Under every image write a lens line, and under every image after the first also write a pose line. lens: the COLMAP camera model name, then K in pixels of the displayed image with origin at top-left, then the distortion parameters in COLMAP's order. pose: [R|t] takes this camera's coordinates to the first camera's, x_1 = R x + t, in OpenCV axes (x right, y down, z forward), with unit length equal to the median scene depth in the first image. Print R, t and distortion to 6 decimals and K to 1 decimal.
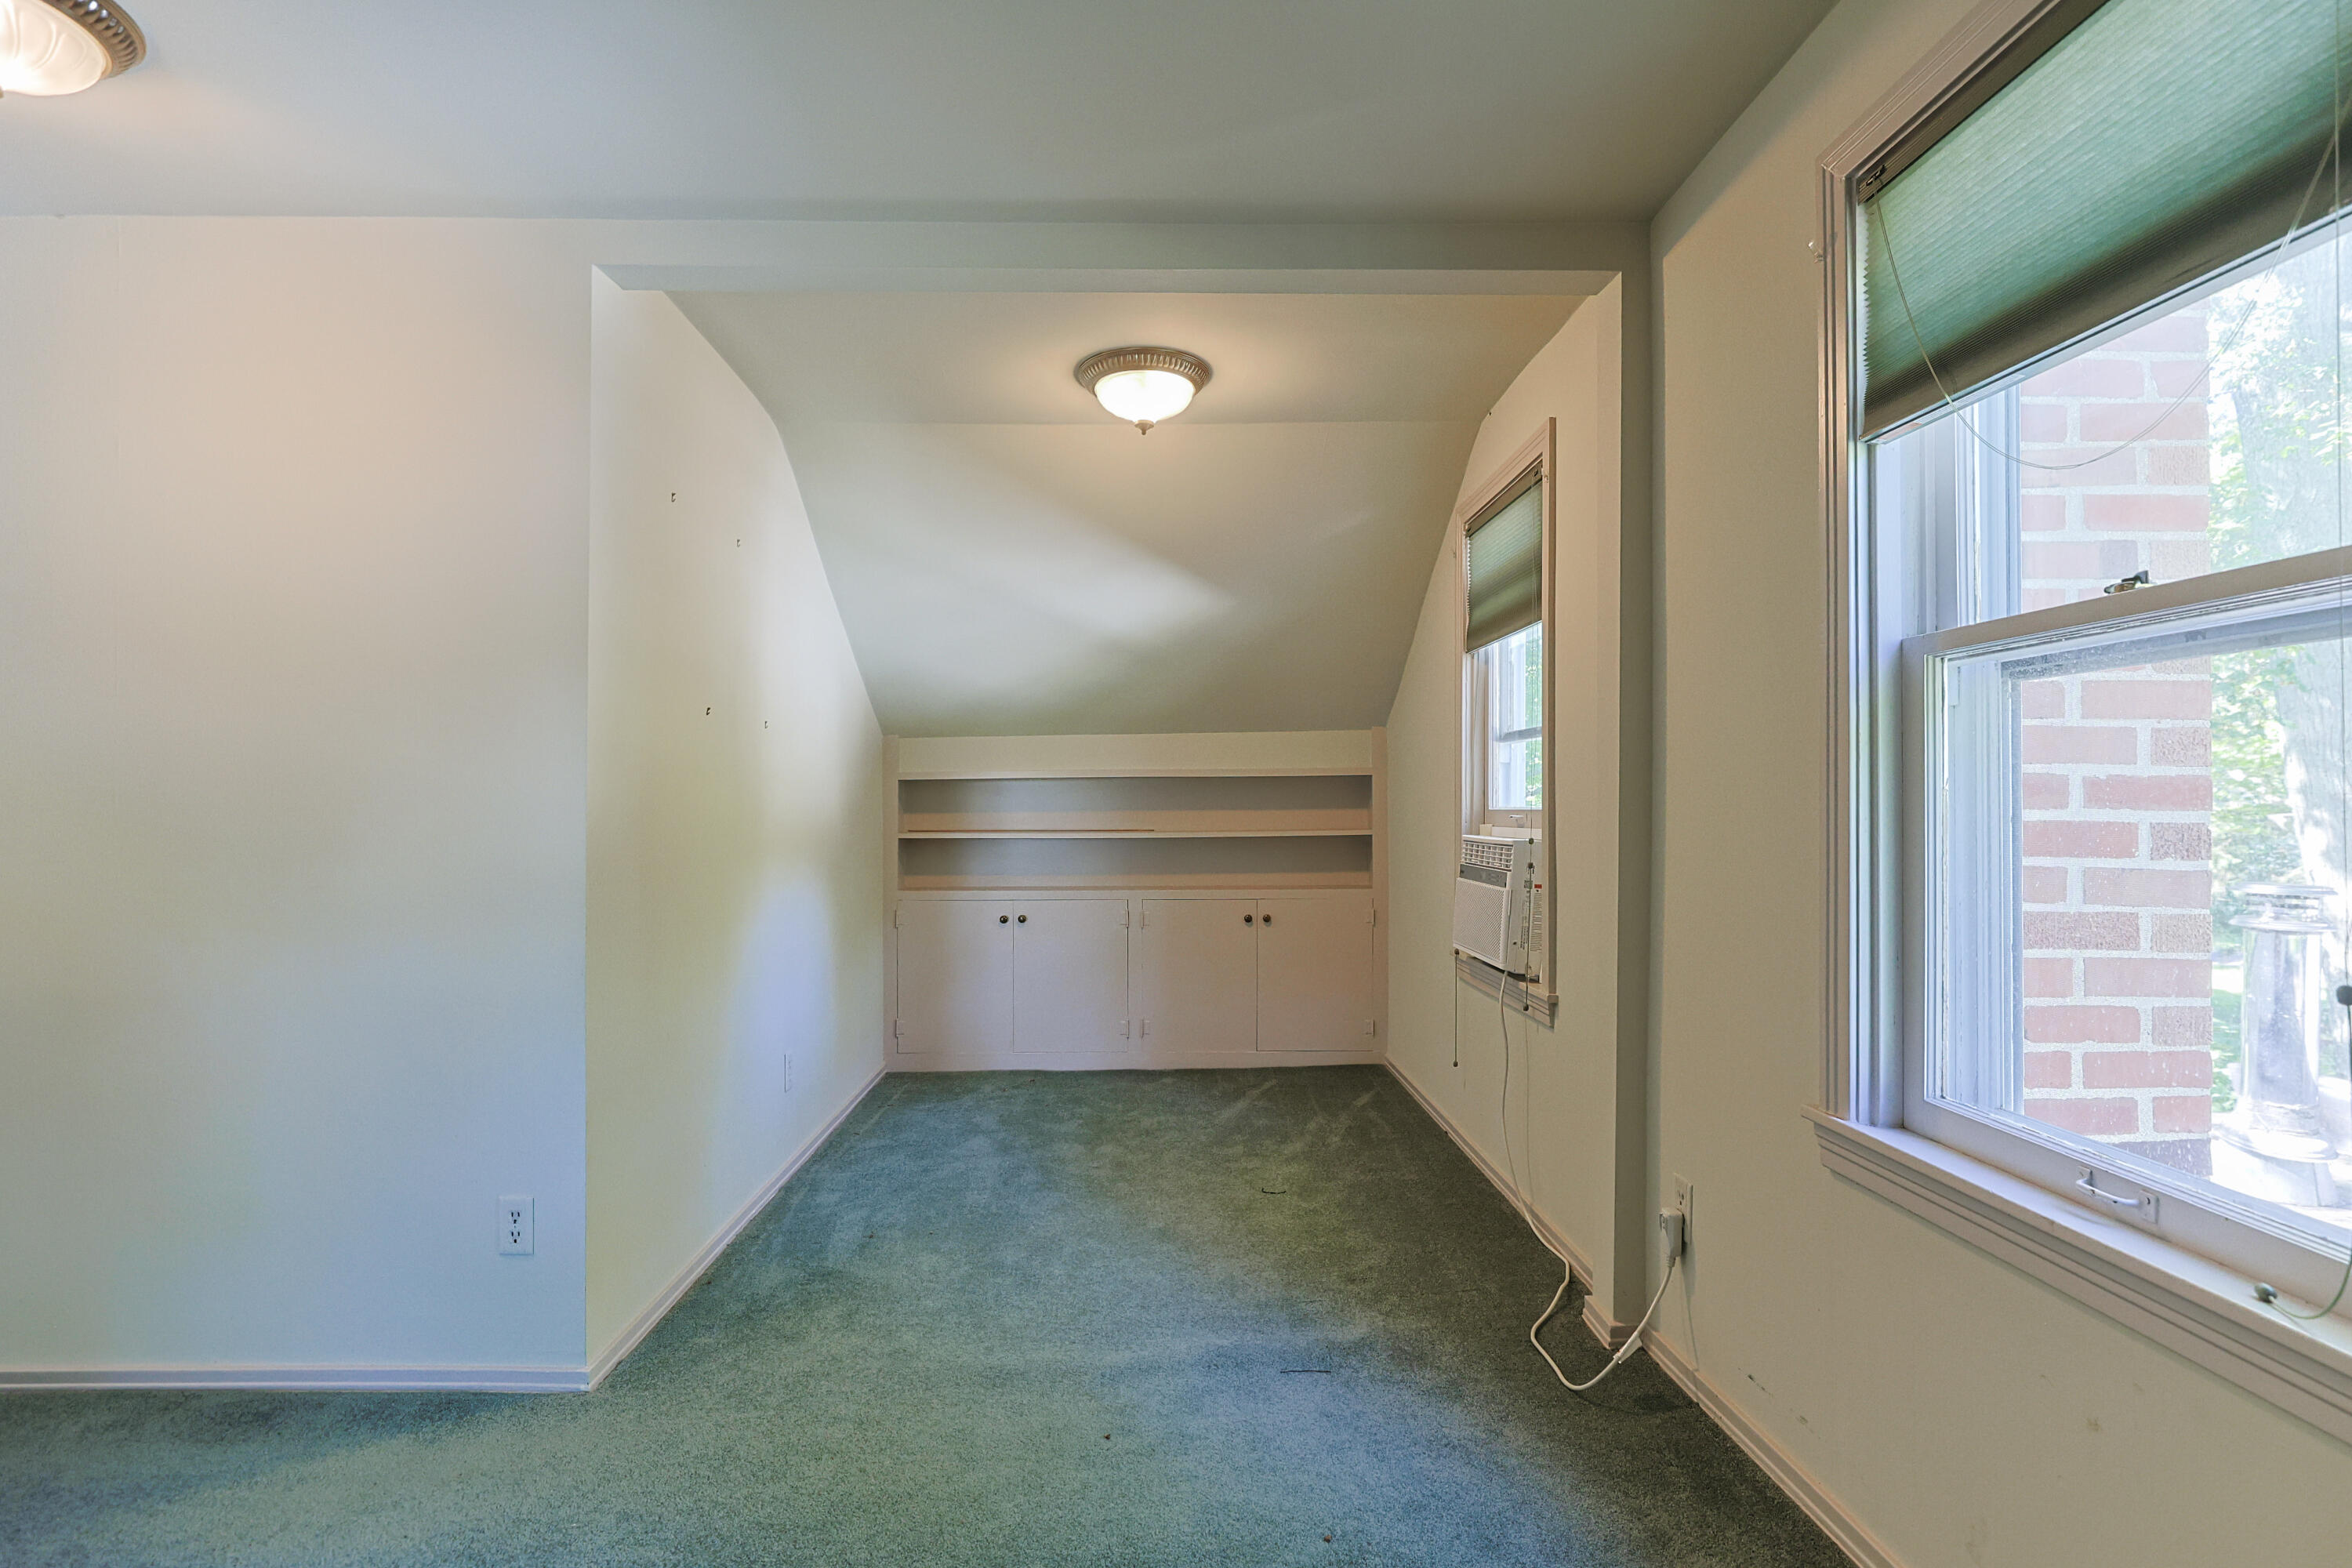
lens RADIAL K [[1136.9, 0, 1160.4], [0, 1136.9, 806.7], [0, 0, 1]] dist [-0.021117, 0.012683]
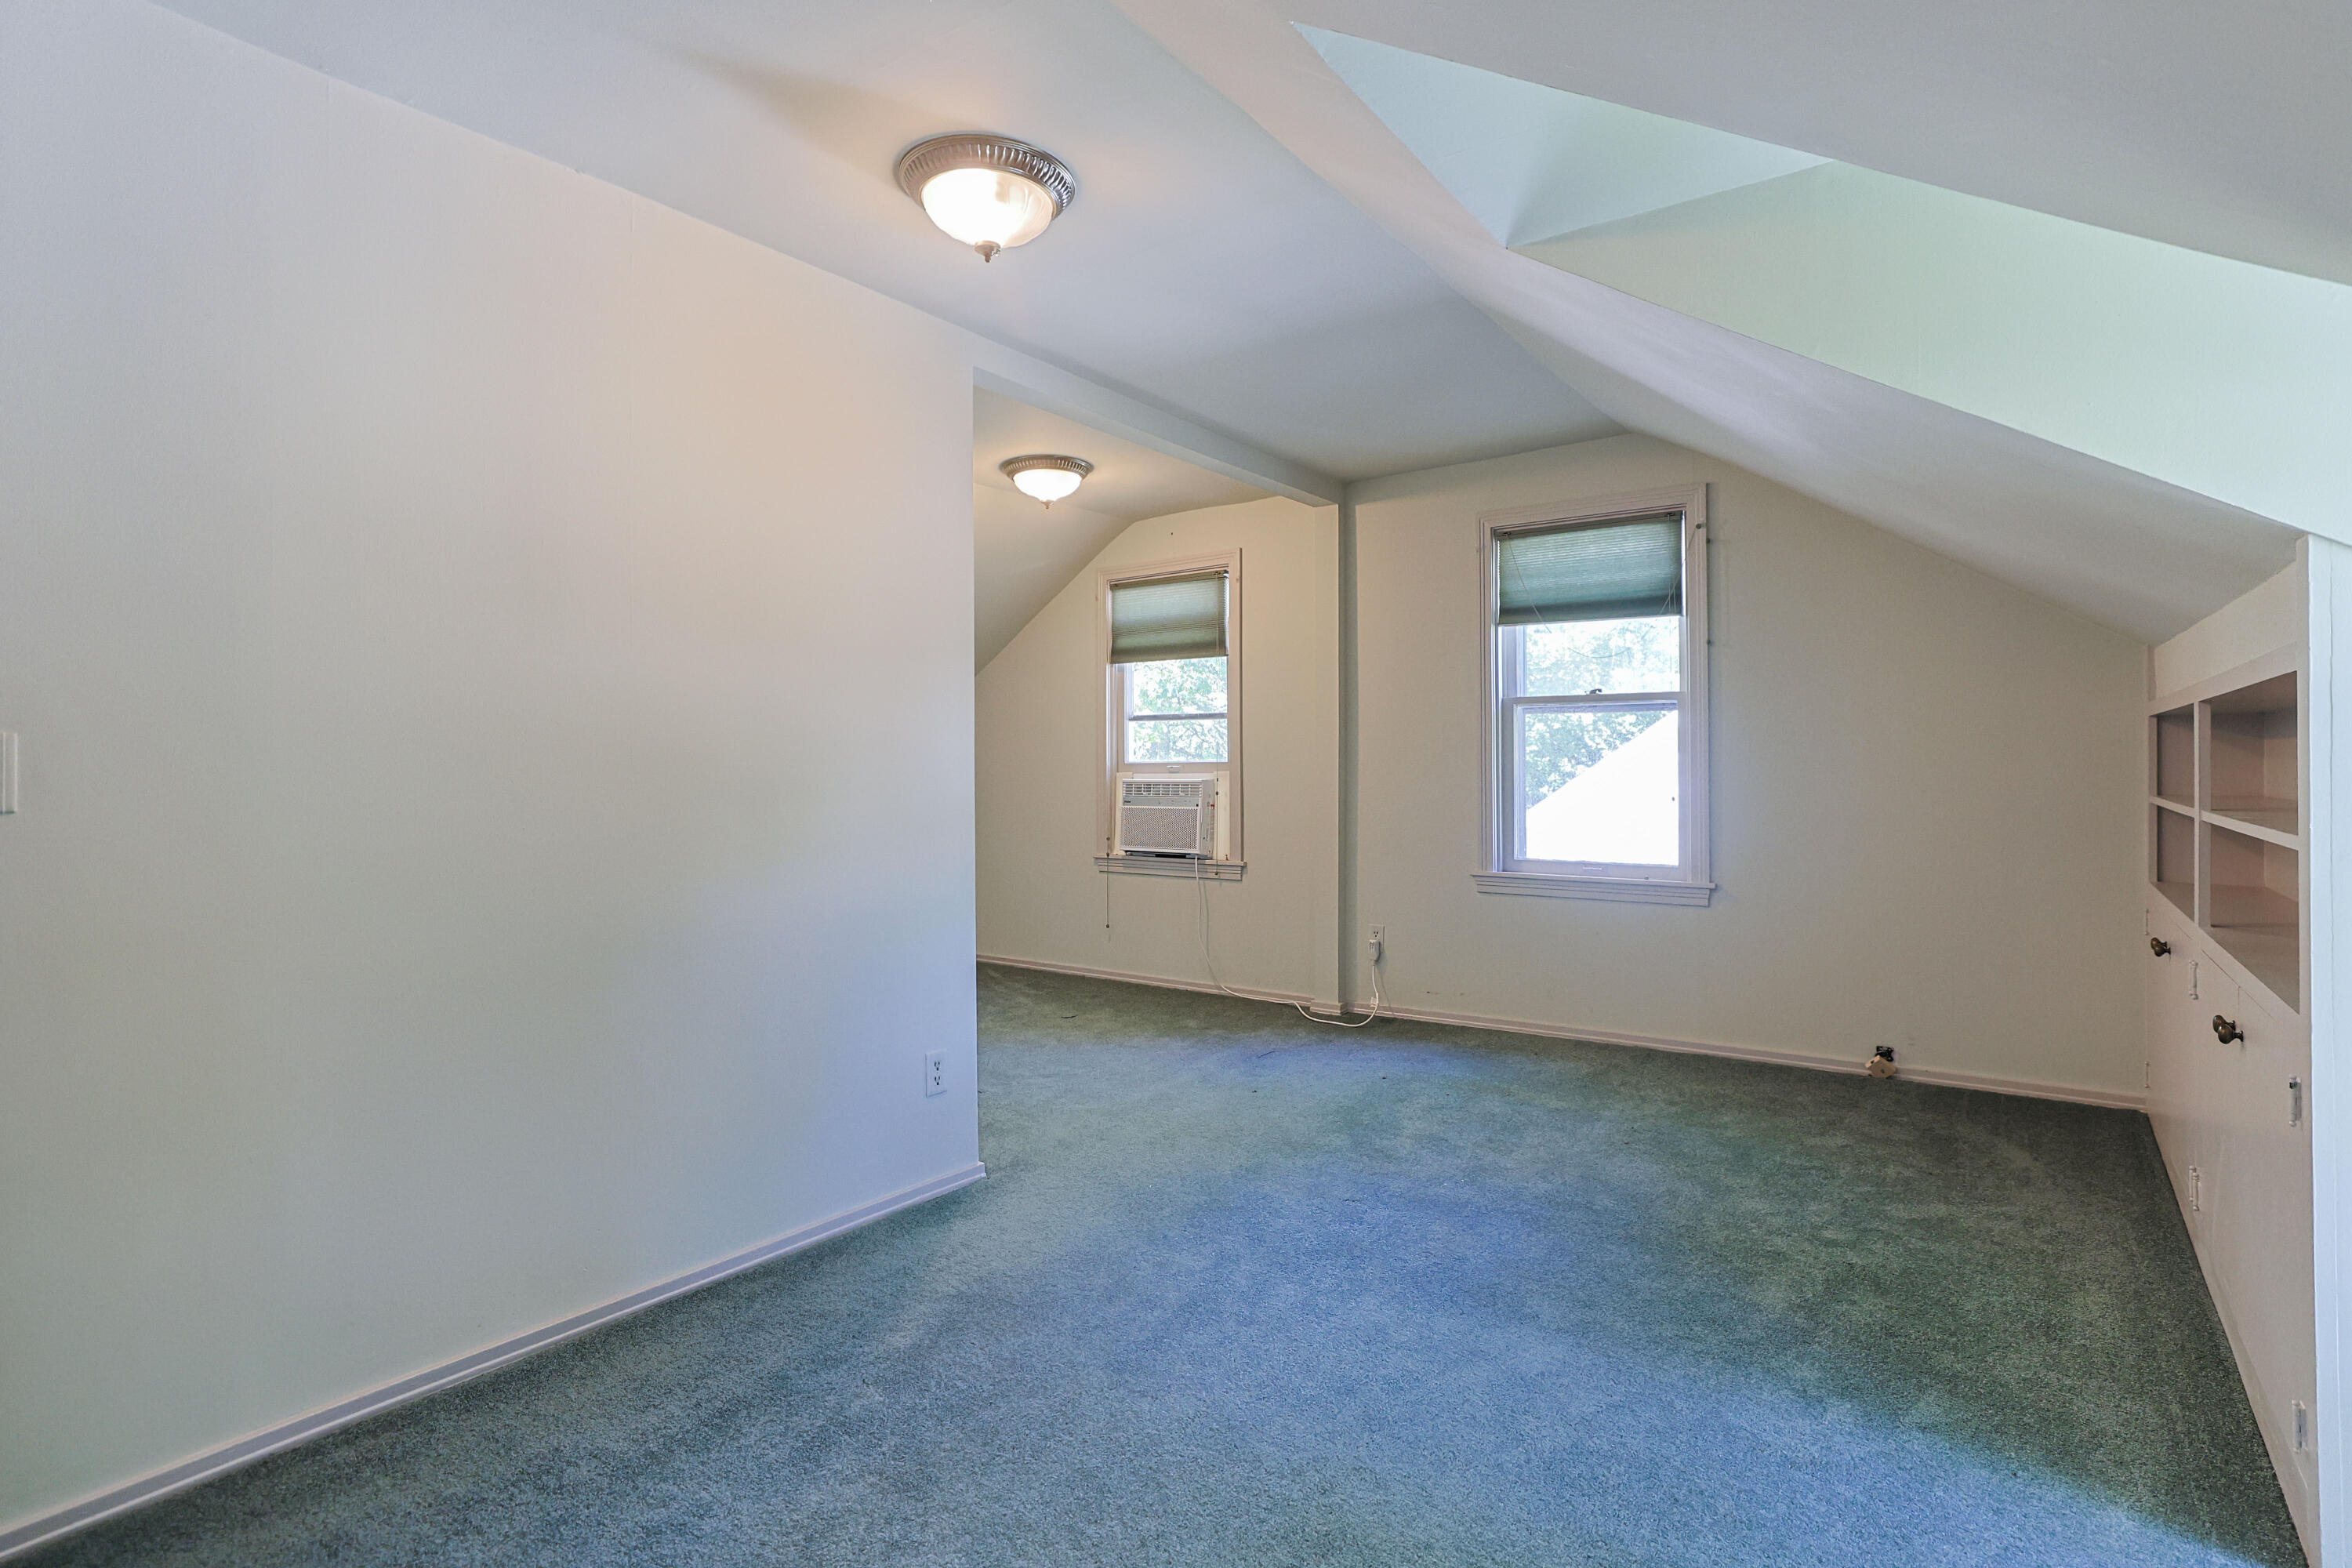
lens RADIAL K [[1136.9, 0, 1189.4], [0, 1136.9, 772.6], [0, 0, 1]] dist [-0.021117, 0.012683]
pose [[0.601894, -0.011909, 0.798487, -1.463823], [0.008382, 0.999928, 0.008595, 0.005550], [-0.798532, 0.001520, 0.601951, -0.052077]]
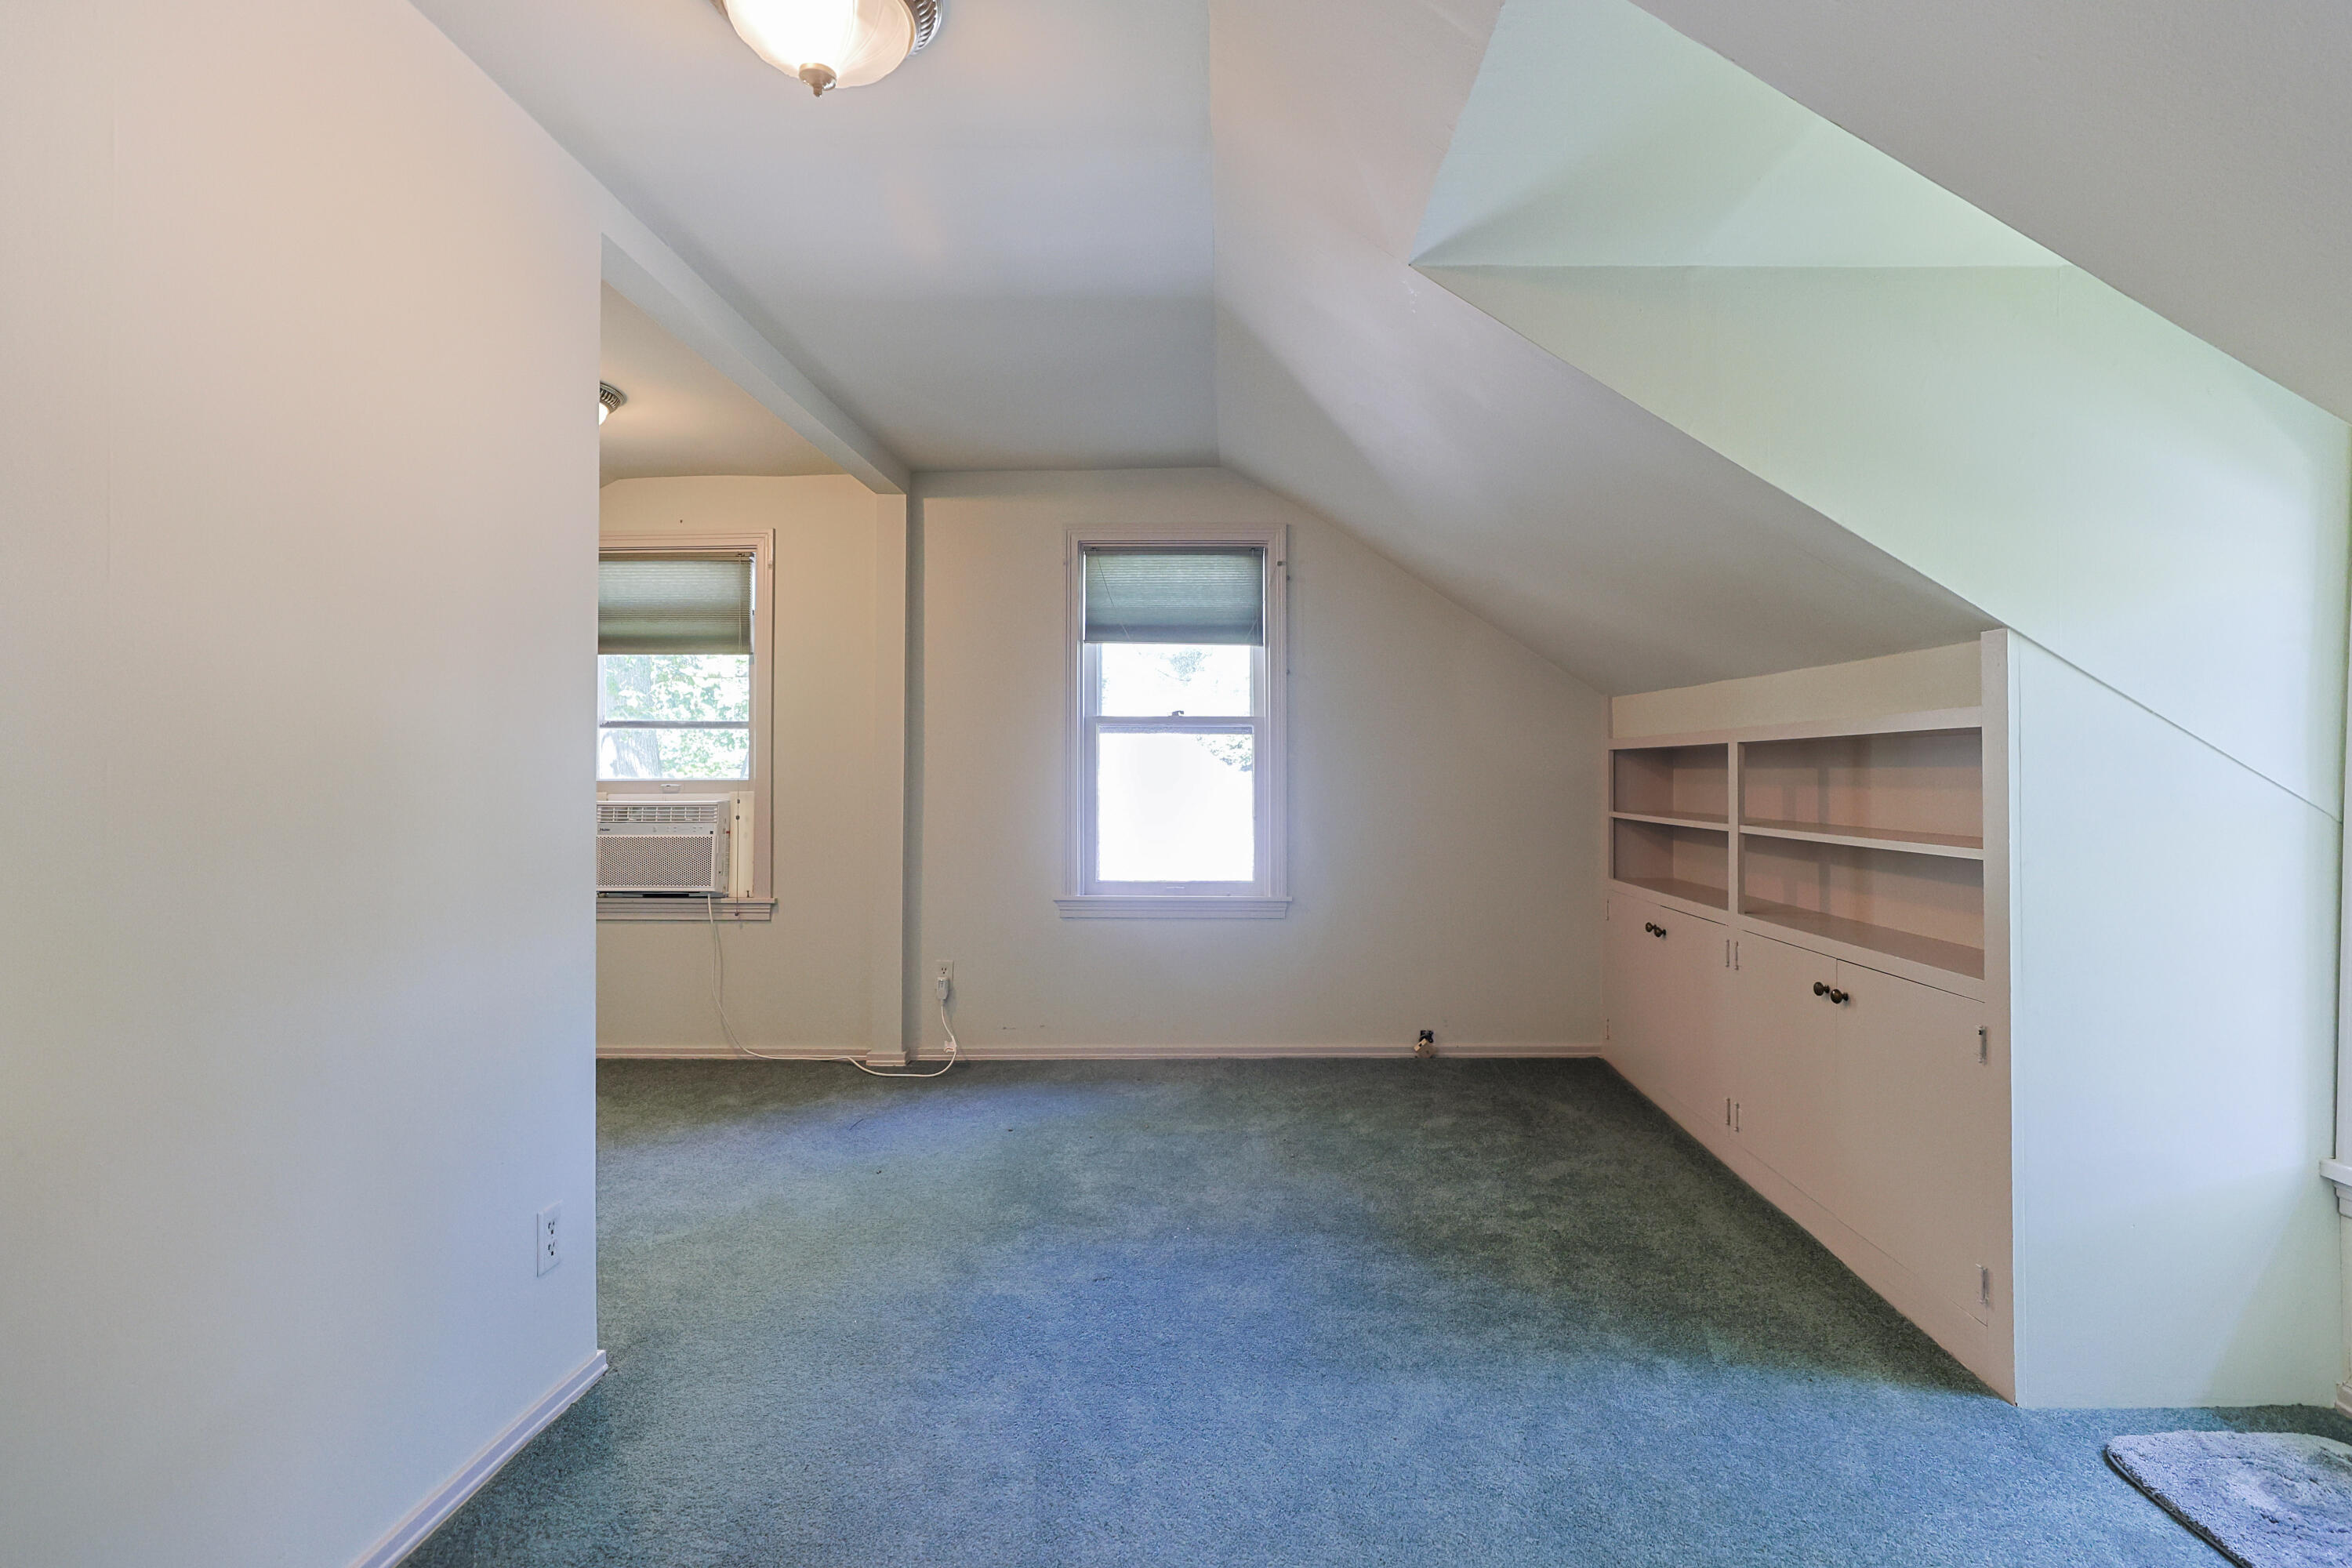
lens RADIAL K [[1136.9, 0, 1199.7], [0, 1136.9, 766.0], [0, 0, 1]] dist [-0.021117, 0.012683]
pose [[0.042528, 0.005660, 0.999079, -1.472399], [0.001235, 0.999983, -0.005718, -0.007579], [-0.999094, 0.001477, 0.042521, 0.431198]]
